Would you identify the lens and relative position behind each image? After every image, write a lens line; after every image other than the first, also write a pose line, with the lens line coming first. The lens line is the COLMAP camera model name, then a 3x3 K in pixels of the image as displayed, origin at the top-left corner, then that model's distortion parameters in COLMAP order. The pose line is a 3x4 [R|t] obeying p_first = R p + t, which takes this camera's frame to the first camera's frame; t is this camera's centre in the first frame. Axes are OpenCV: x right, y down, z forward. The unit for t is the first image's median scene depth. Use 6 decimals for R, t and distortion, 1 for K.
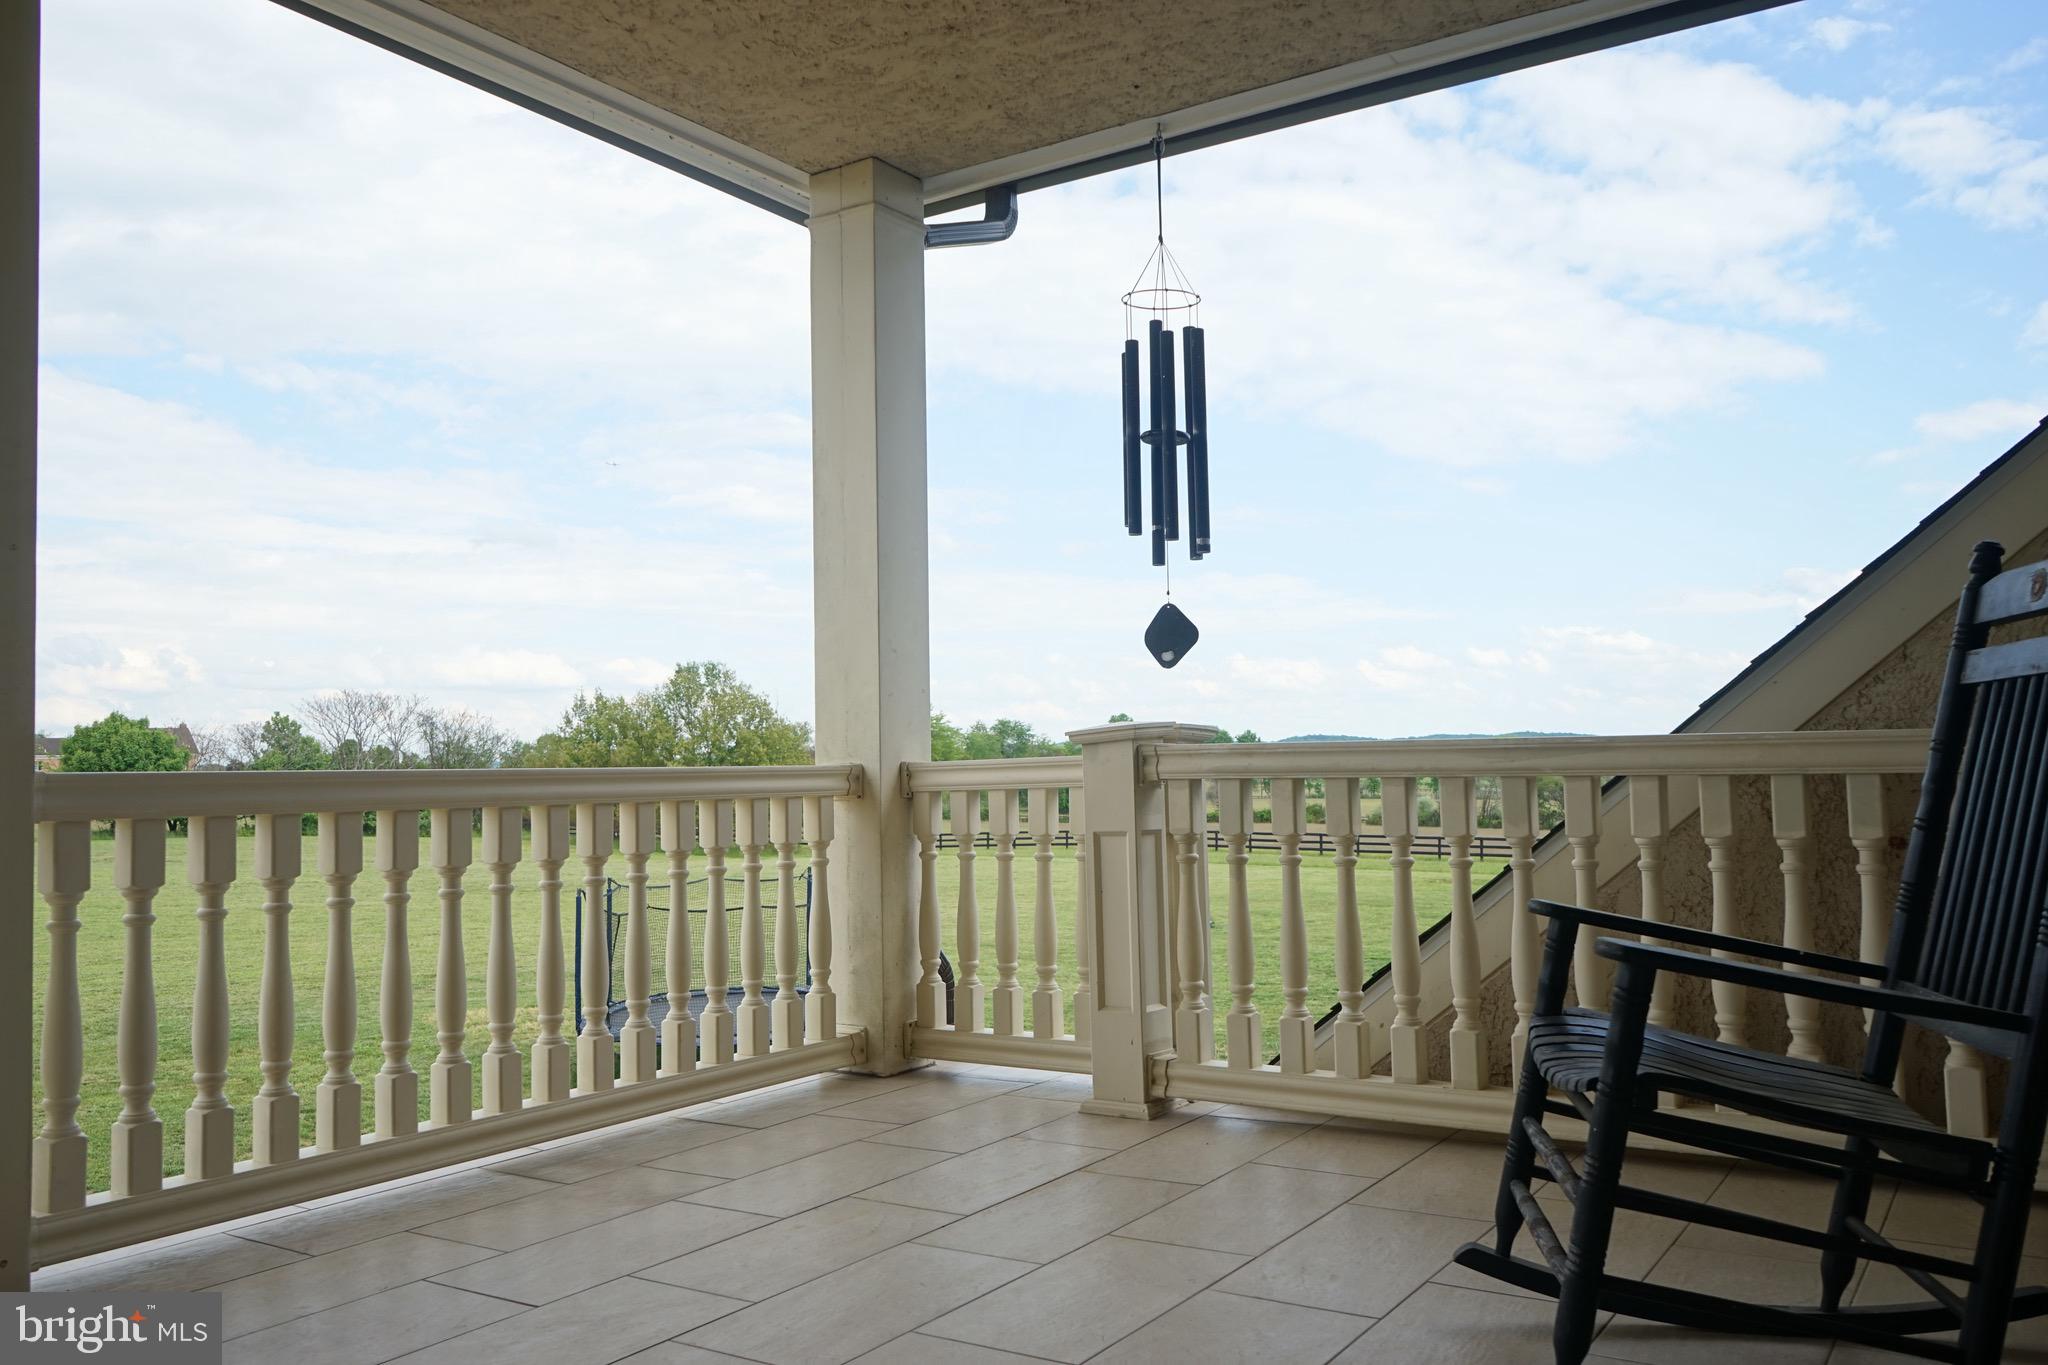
lens RADIAL K [[1639.4, 0, 1024.0], [0, 1639.4, 682.5], [0, 0, 1]] dist [-0.021154, 0.018827]
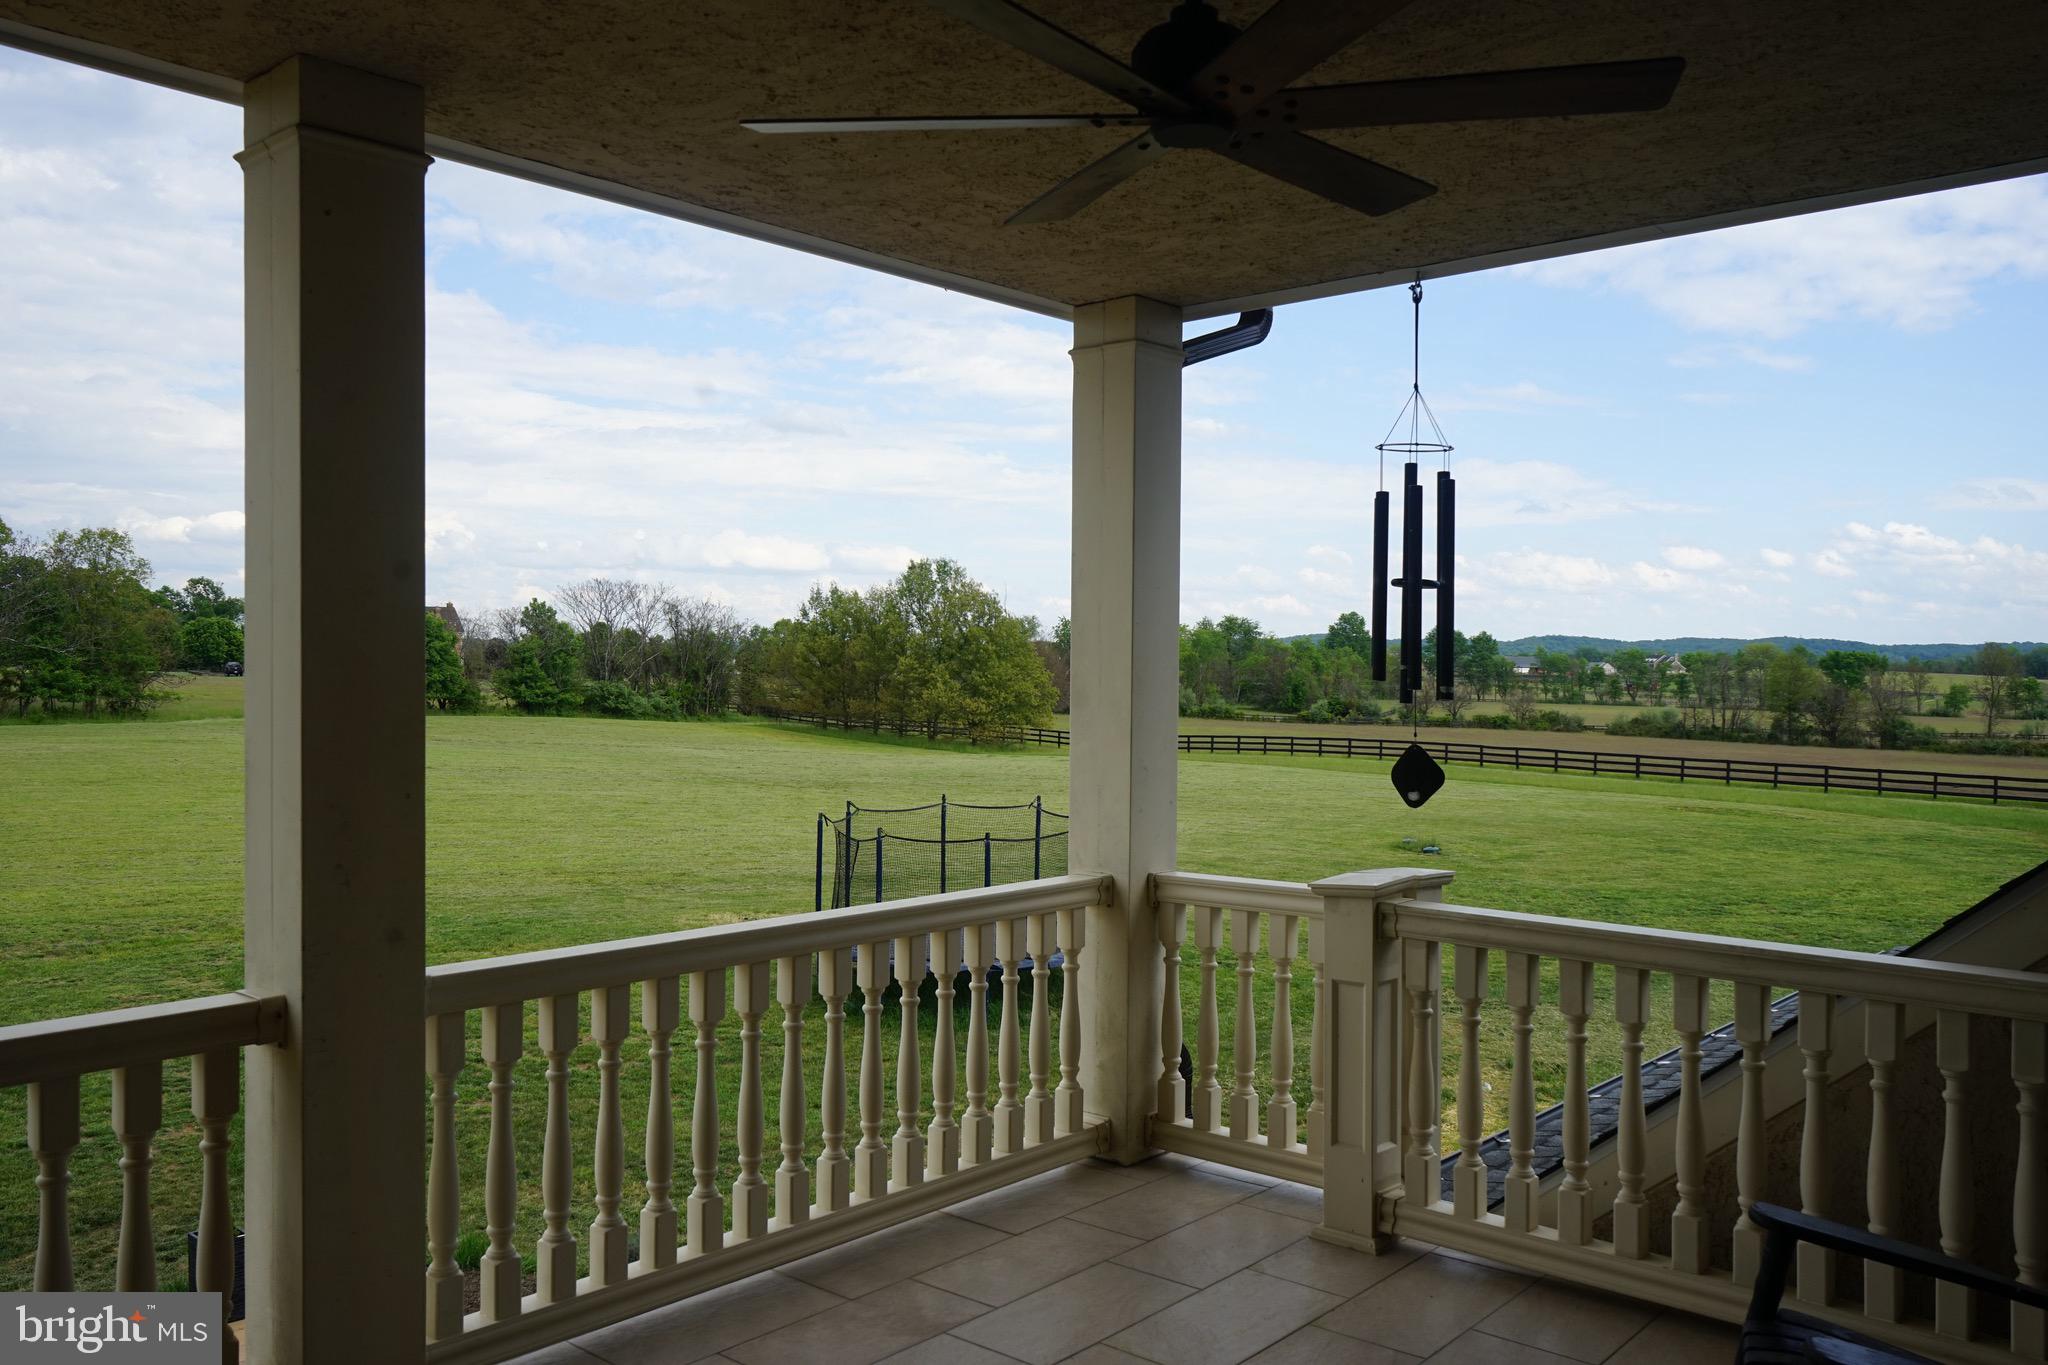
lens RADIAL K [[1639.4, 0, 1024.0], [0, 1639.4, 682.5], [0, 0, 1]] dist [-0.021154, 0.018827]
pose [[0.990251, 0.028629, -0.136321, -0.014205], [-0.019655, 0.997577, 0.066734, -0.147206], [0.137901, -0.063404, 0.988415, -0.054354]]
